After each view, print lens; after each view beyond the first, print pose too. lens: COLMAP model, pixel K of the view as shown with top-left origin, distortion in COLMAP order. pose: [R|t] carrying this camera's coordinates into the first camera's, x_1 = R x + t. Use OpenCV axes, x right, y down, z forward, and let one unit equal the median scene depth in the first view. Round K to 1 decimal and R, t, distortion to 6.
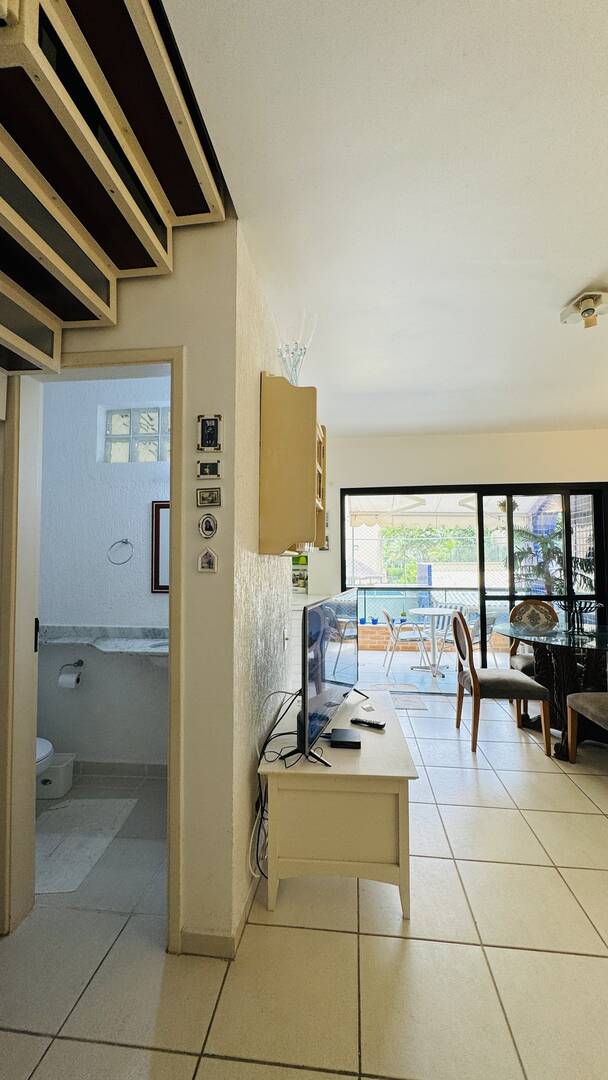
lens RADIAL K [[432.0, 0, 305.9], [0, 432.0, 539.1], [0, 0, 1]] dist [-0.001402, 0.000565]
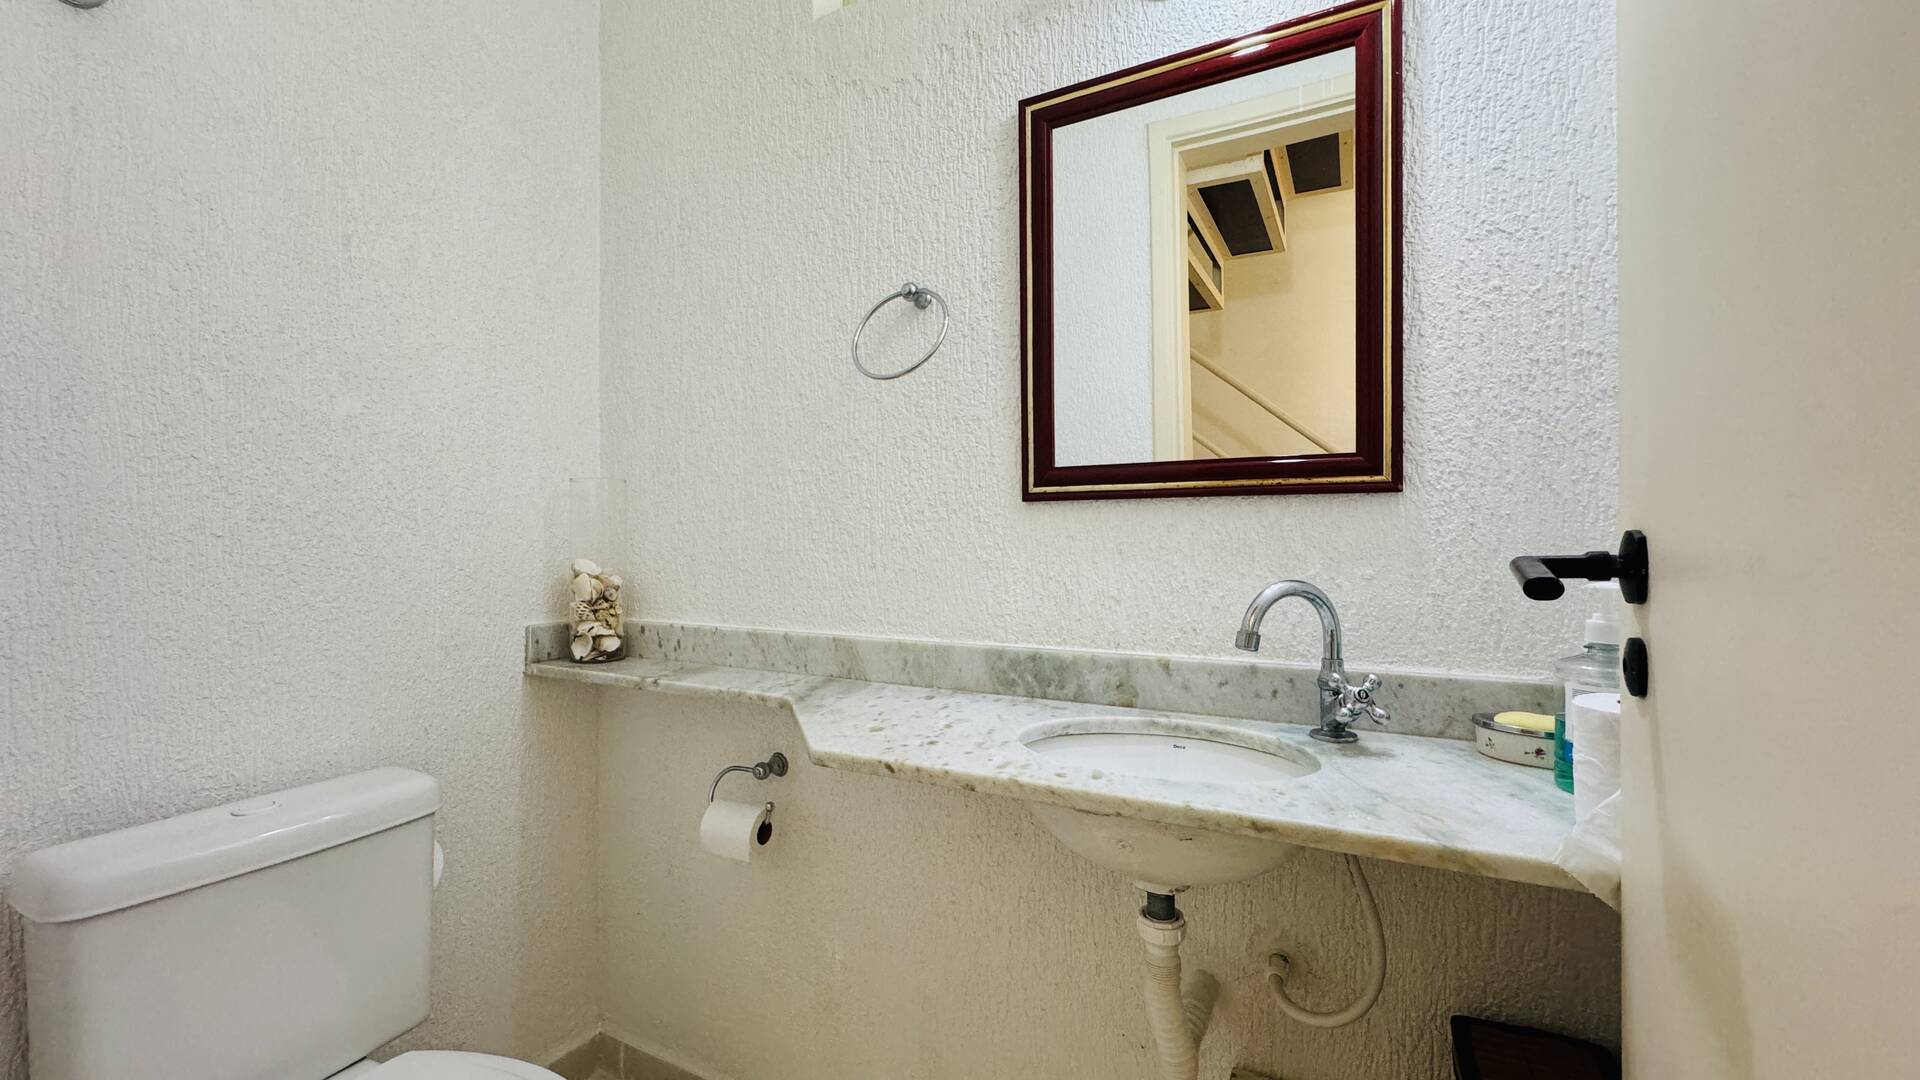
lens RADIAL K [[768.0, 0, 968.0], [0, 768.0, 541.4], [0, 0, 1]] dist [-0.001402, 0.000565]
pose [[0.930436, 0.001310, -0.366452, -0.233206], [0.012443, 0.999304, 0.035166, 0.130537], [0.366243, -0.037280, 0.929772, 0.603015]]
